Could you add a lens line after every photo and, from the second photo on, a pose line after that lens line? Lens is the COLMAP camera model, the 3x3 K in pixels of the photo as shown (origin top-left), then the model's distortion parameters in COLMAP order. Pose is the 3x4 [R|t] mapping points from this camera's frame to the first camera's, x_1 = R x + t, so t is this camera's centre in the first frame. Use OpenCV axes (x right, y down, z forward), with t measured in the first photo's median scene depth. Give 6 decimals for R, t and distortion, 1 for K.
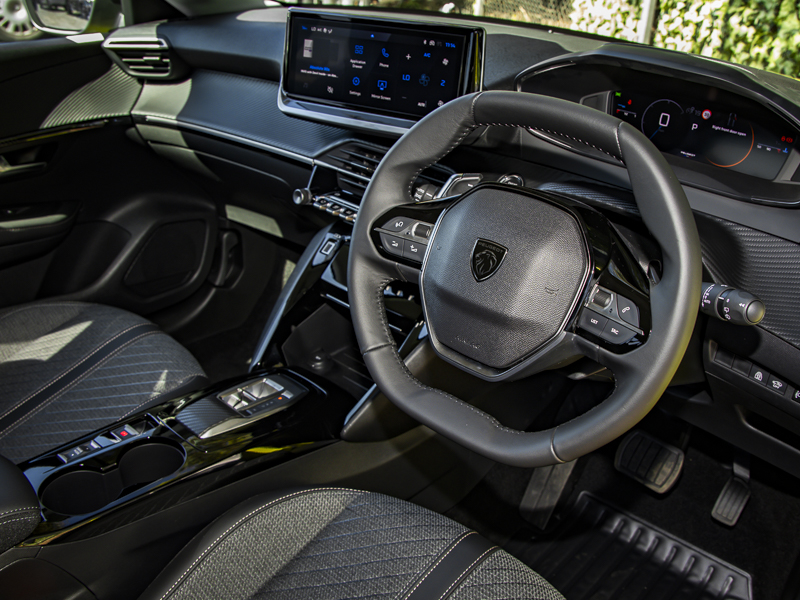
lens RADIAL K [[770.0, 0, 400.0], [0, 770.0, 300.0], [0, 0, 1]] dist [-0.114655, 0.004160]
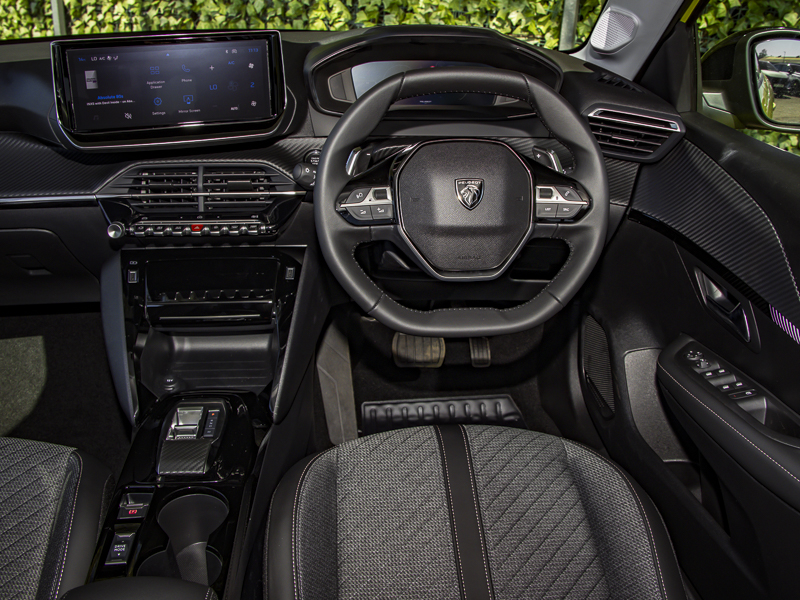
lens RADIAL K [[752.6, 0, 400.0], [0, 752.6, 300.0], [0, 0, 1]] dist [-0.168866, 0.113627]
pose [[0.680482, -0.348453, 0.644613, -0.403243], [0.340958, 0.929234, 0.142379, -0.049348], [-0.648608, 0.122900, 0.751134, 0.061557]]
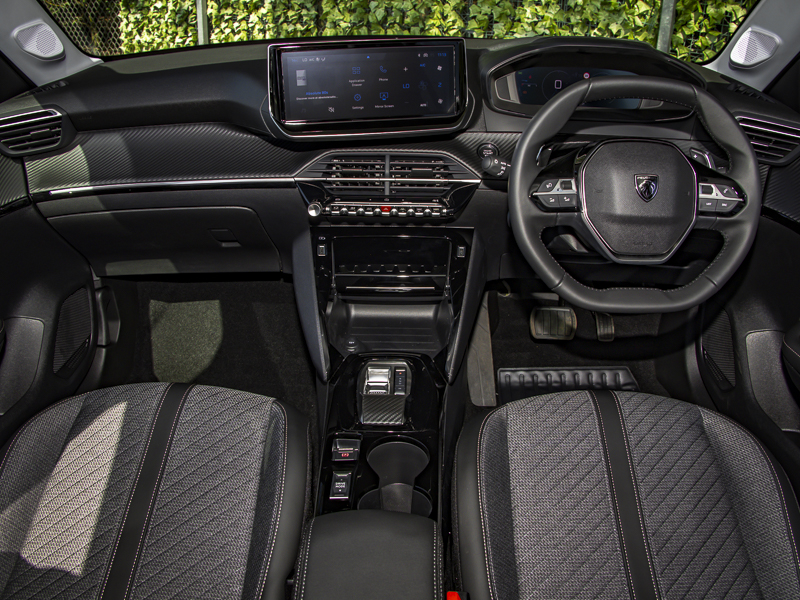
lens RADIAL K [[677.5, 0, 400.0], [0, 677.5, 300.0], [0, 0, 1]] dist [-0.218108, 0.088383]
pose [[0.757770, -0.343547, 0.554762, -0.485021], [0.324249, 0.936035, 0.136753, -0.082682], [-0.566257, 0.076254, 0.820694, 0.112497]]
